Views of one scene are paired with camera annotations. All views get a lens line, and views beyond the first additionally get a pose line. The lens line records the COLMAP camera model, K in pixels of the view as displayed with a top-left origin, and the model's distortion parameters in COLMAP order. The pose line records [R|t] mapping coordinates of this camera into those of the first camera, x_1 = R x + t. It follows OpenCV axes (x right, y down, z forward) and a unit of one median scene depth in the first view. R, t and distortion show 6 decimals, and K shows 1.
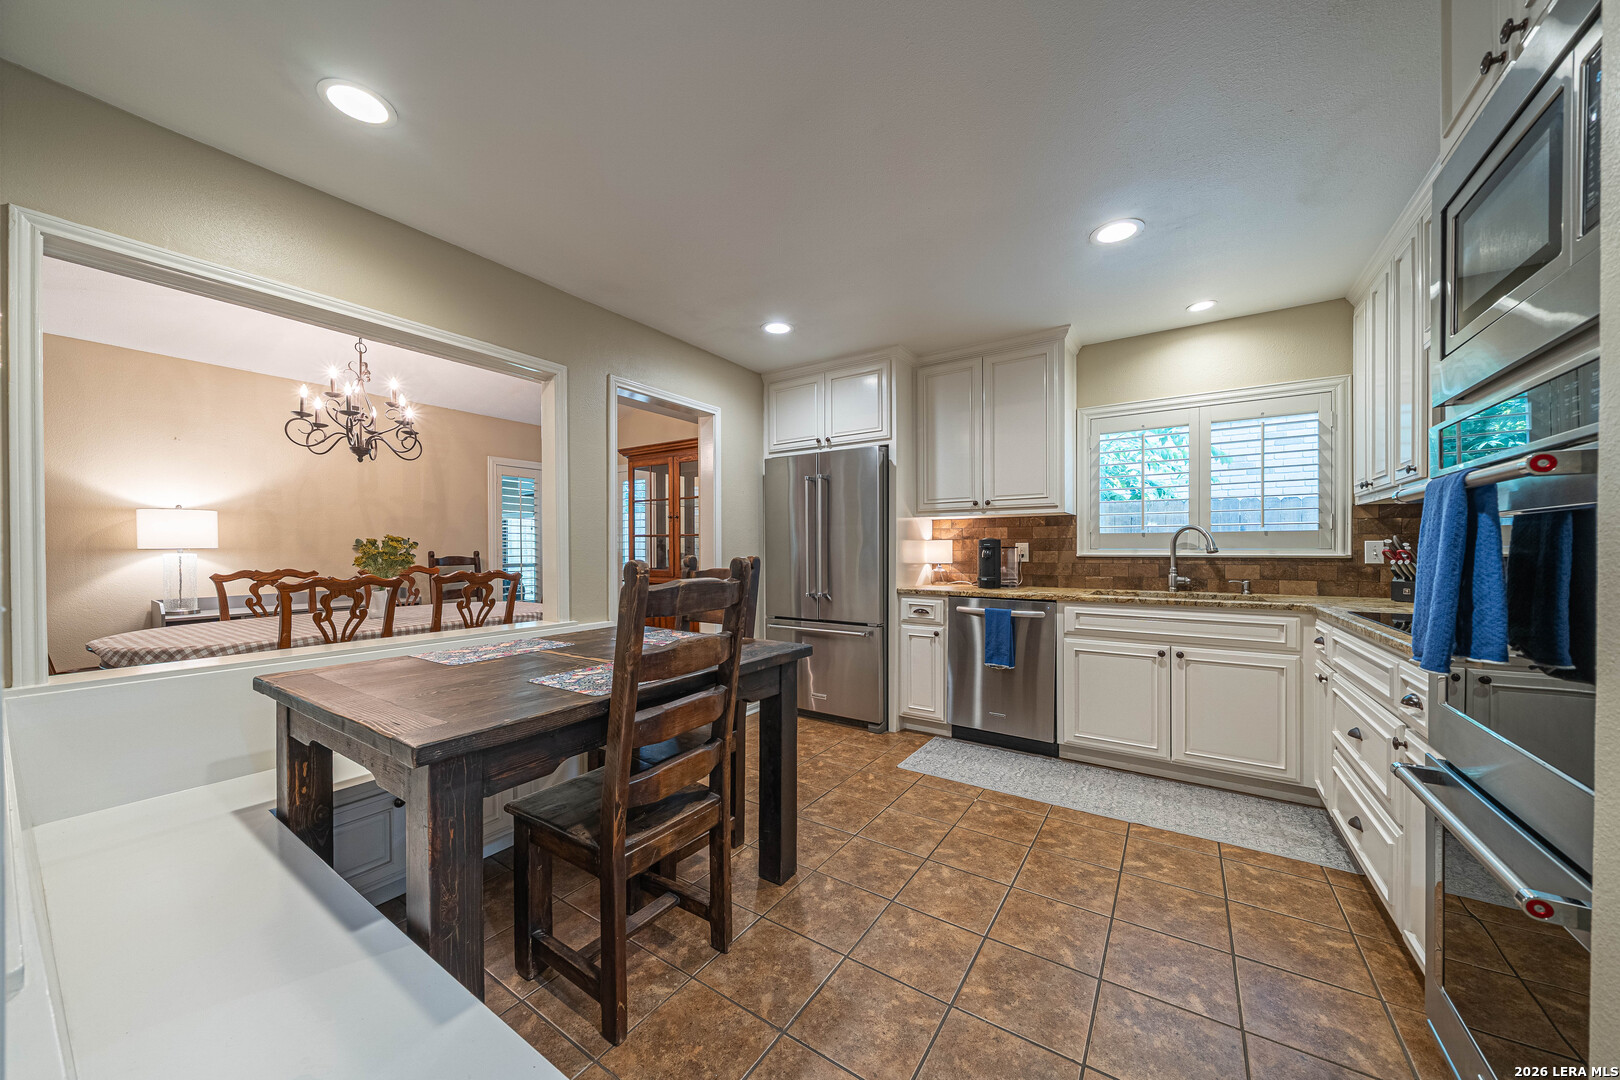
lens RADIAL K [[573.1, 0, 799.8], [0, 573.1, 551.3], [0, 0, 1]] dist [-0.005874, -0.000212]
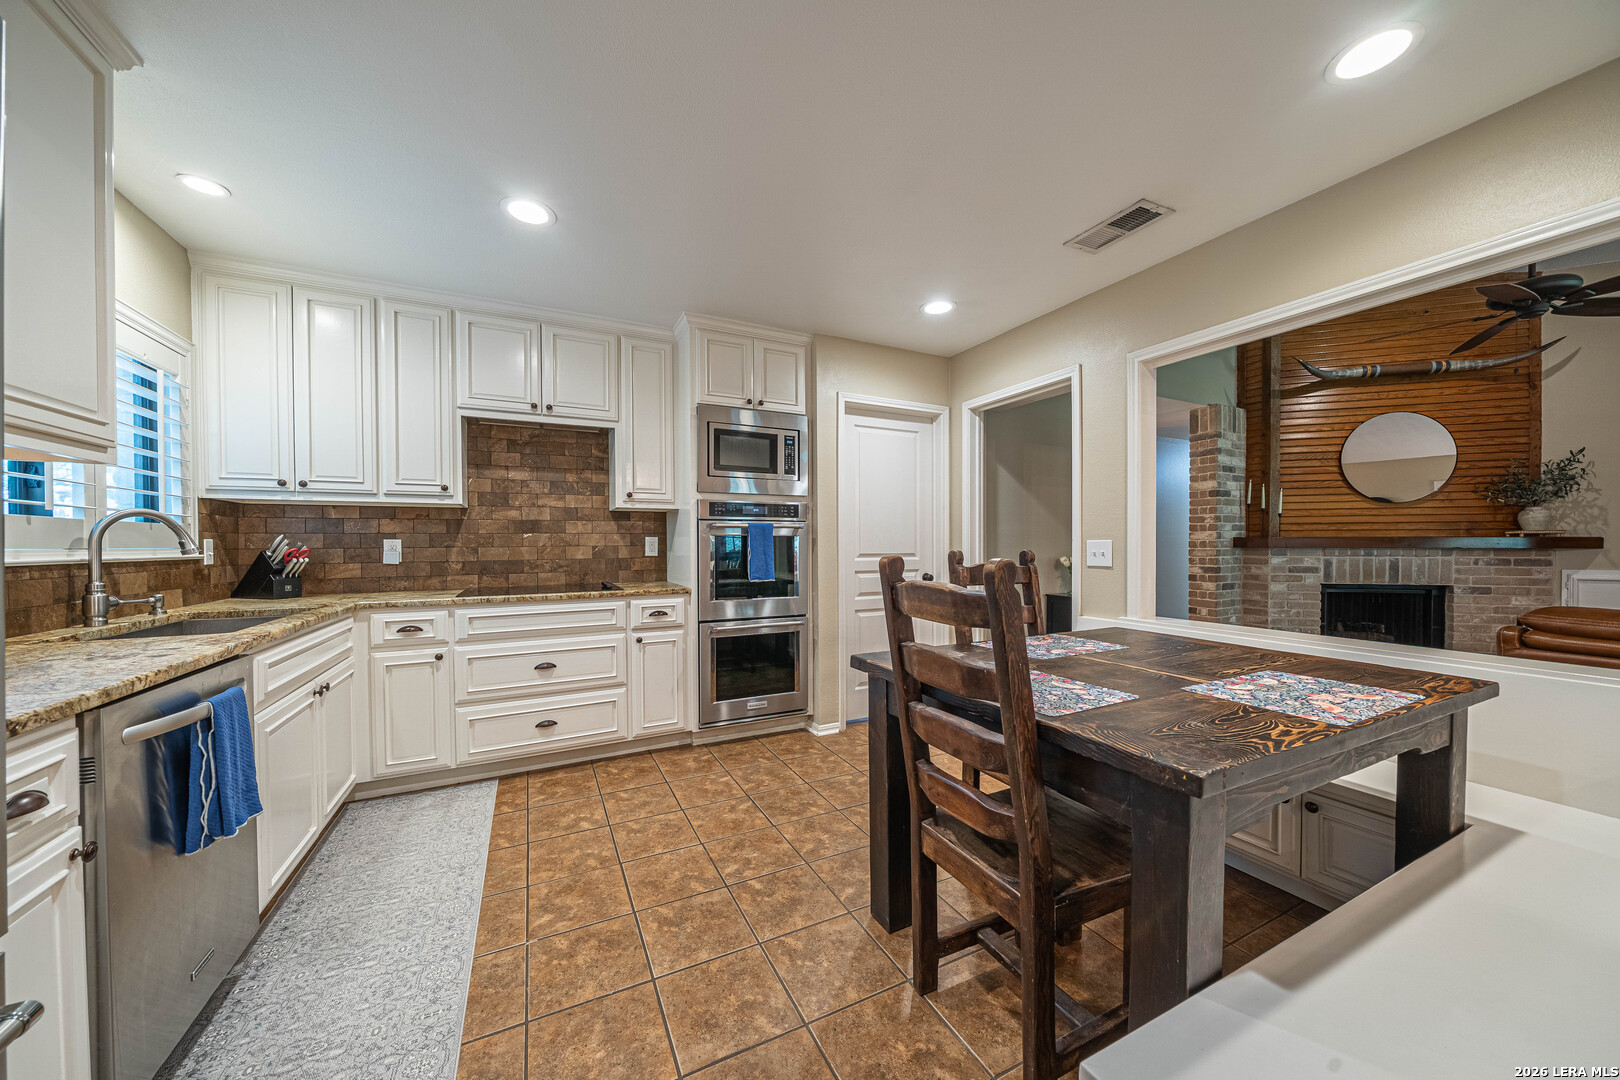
lens RADIAL K [[556.2, 0, 802.4], [0, 556.2, 551.2], [0, 0, 1]] dist [-0.003950, -0.000179]
pose [[-0.870399, -0.001683, 0.492344, -0.208958], [0.006589, 0.999865, 0.015066, -0.005184], [-0.492303, 0.016357, -0.870270, 1.122819]]
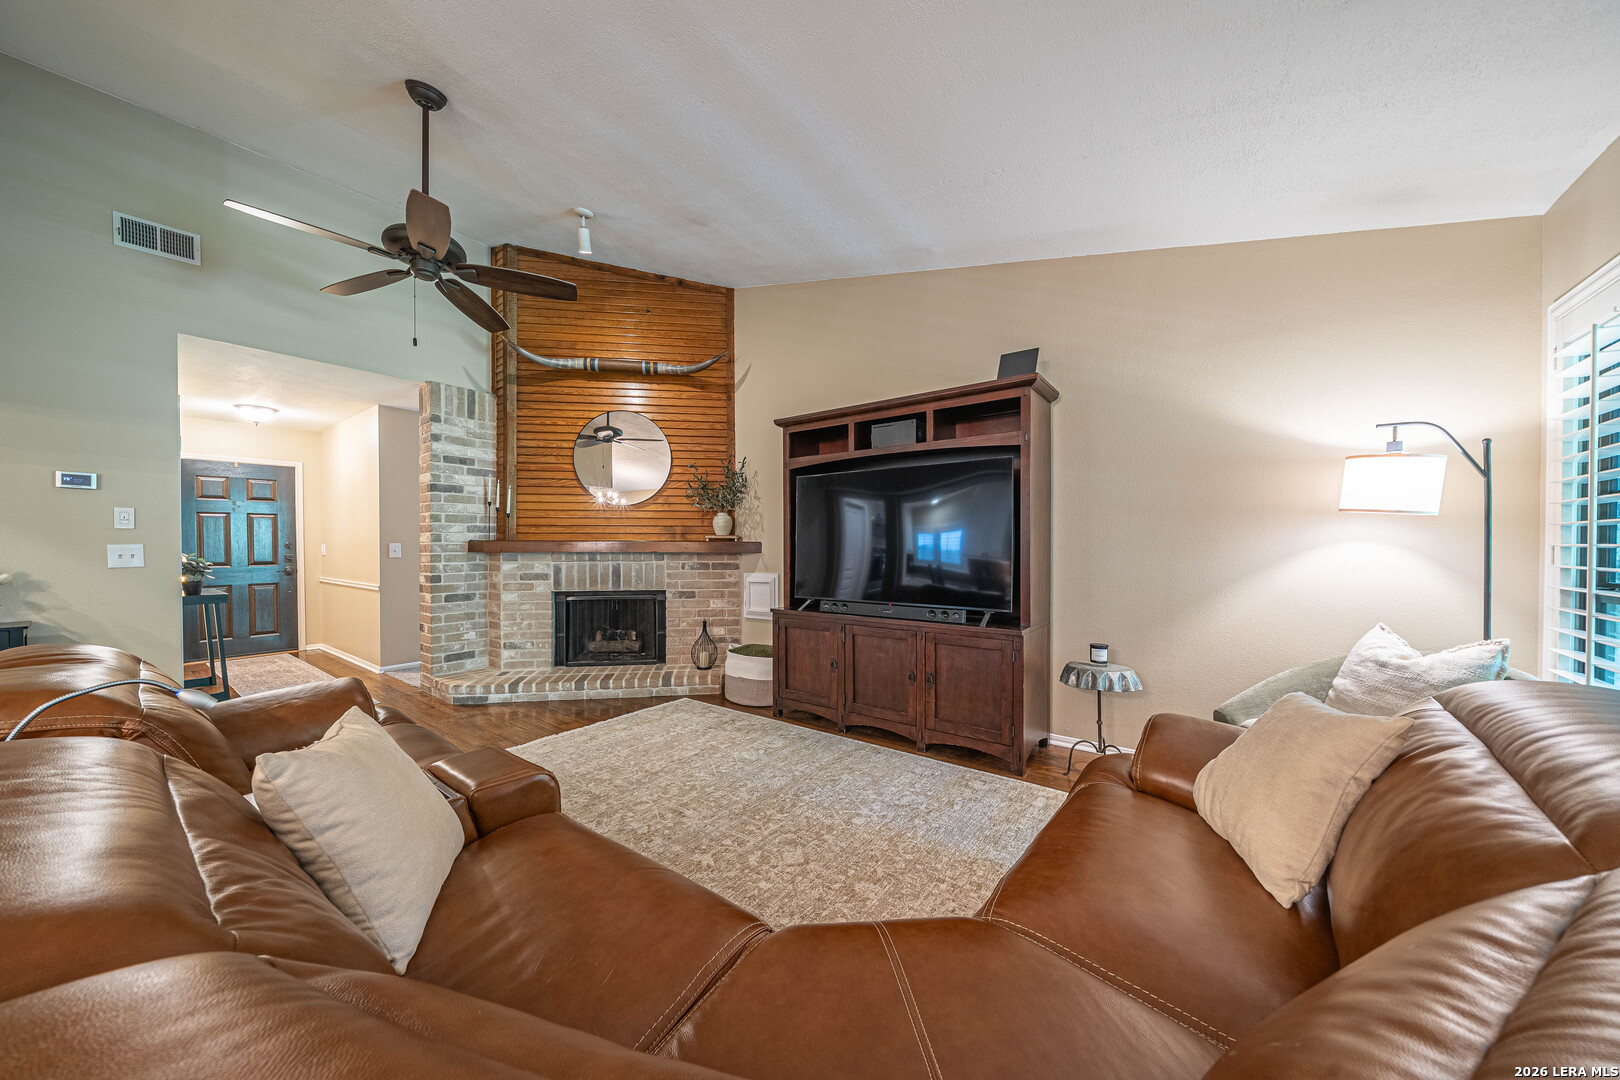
lens RADIAL K [[556.2, 0, 802.4], [0, 556.2, 551.2], [0, 0, 1]] dist [-0.003950, -0.000179]
pose [[-0.998405, 0.001754, 0.056426, -1.405947], [0.002522, 0.999905, 0.013546, -0.002249], [-0.056397, 0.013666, -0.998315, 0.450370]]
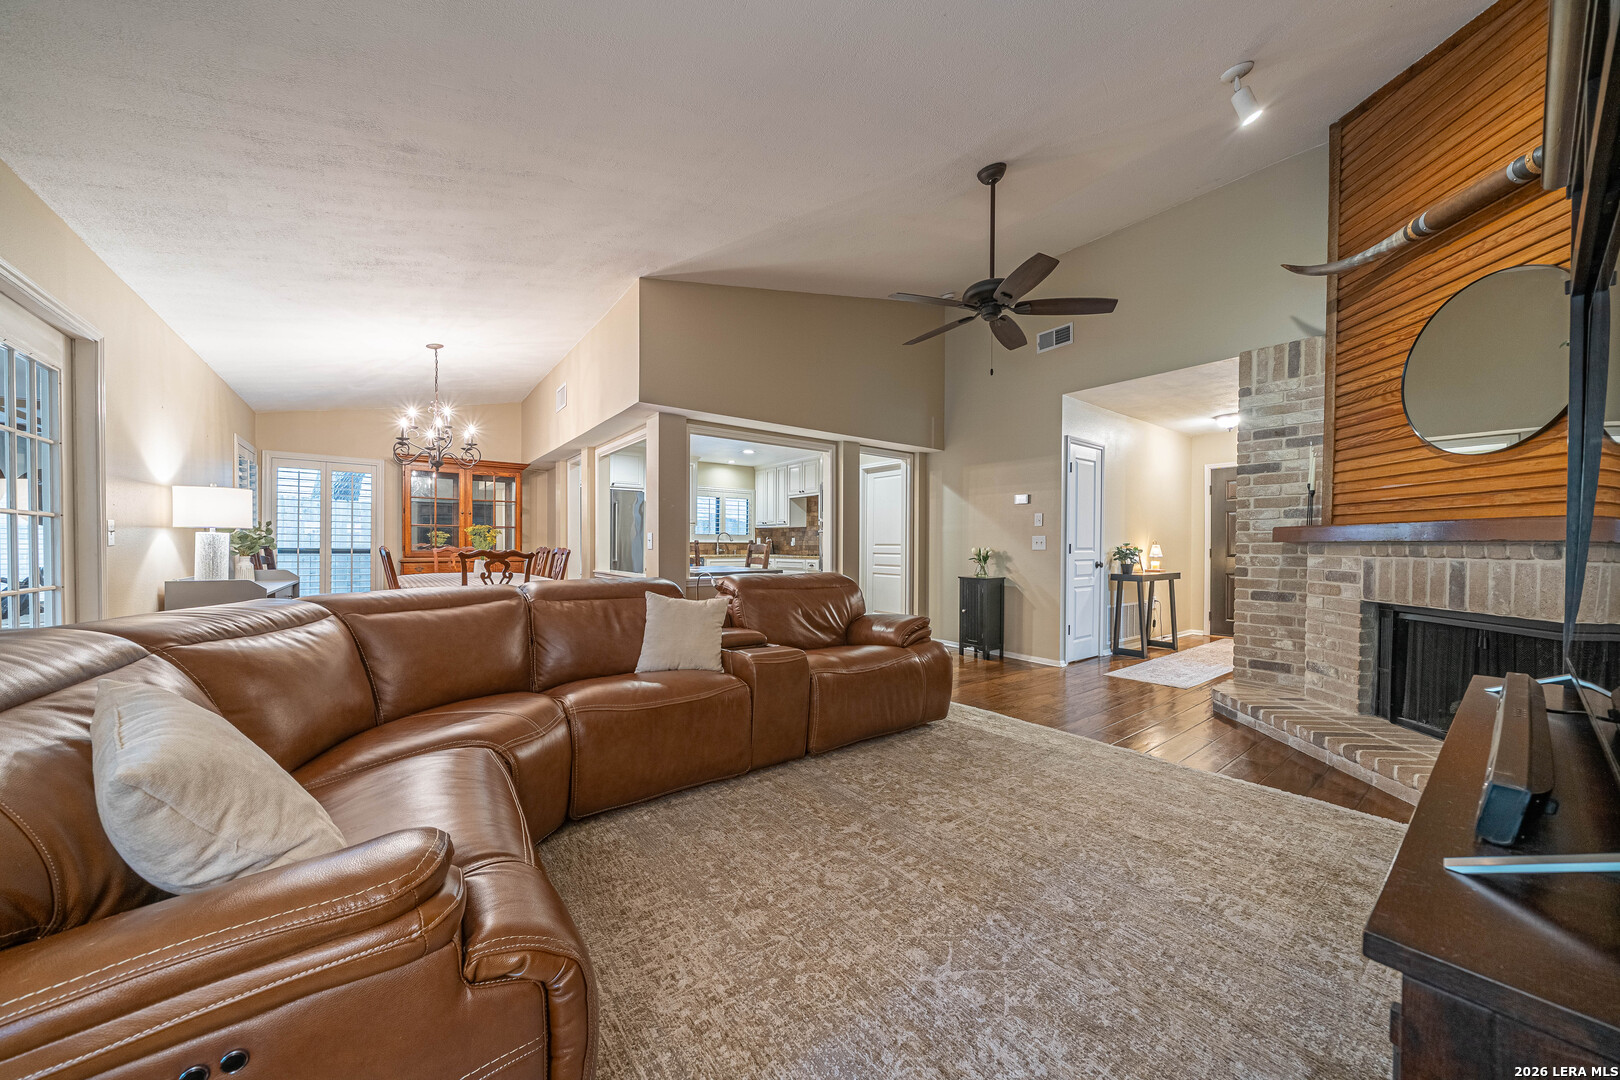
lens RADIAL K [[556.2, 0, 802.4], [0, 556.2, 551.2], [0, 0, 1]] dist [-0.003950, -0.000179]
pose [[0.318600, -0.007749, 0.947858, -1.880825], [-0.002379, 0.999957, 0.008975, 0.026845], [-0.947886, -0.005114, 0.318568, -0.308240]]
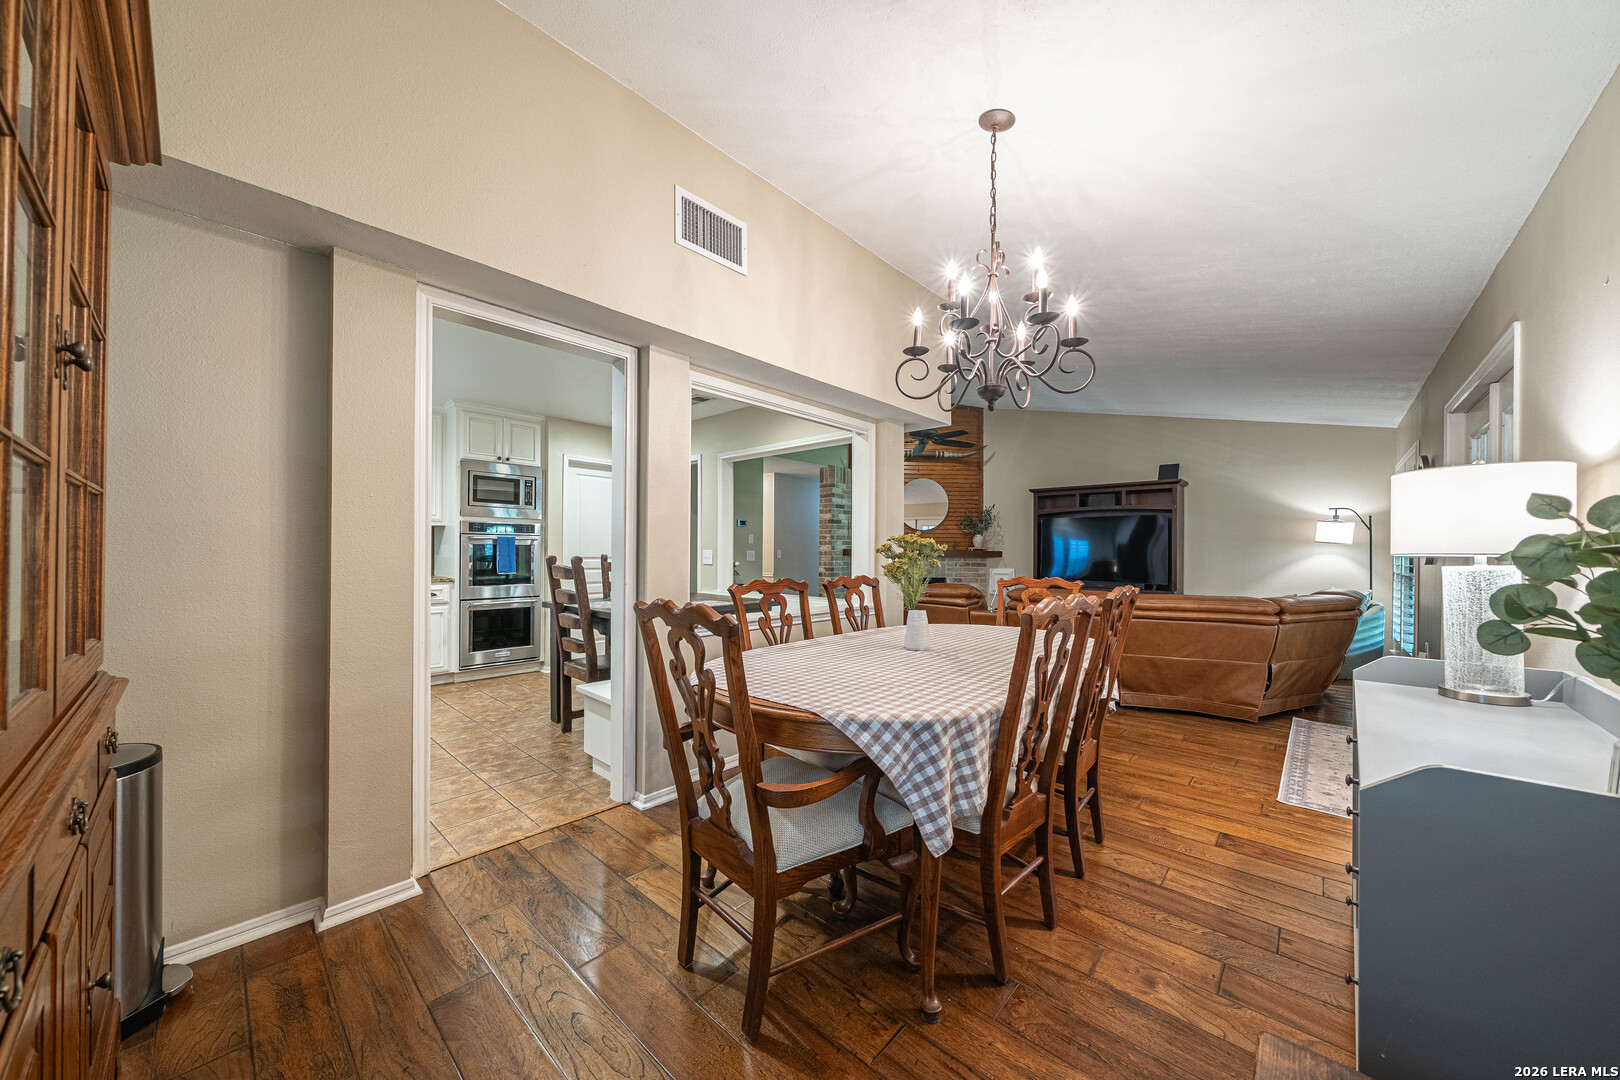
lens RADIAL K [[566.0, 0, 801.1], [0, 566.0, 551.0], [0, 0, 1]] dist [-0.000971, -0.000042]
pose [[-0.988870, -0.005619, 0.148676, -0.699071], [-0.005316, 0.999983, 0.002434, -0.009090], [-0.148687, 0.001617, -0.988883, 1.728438]]
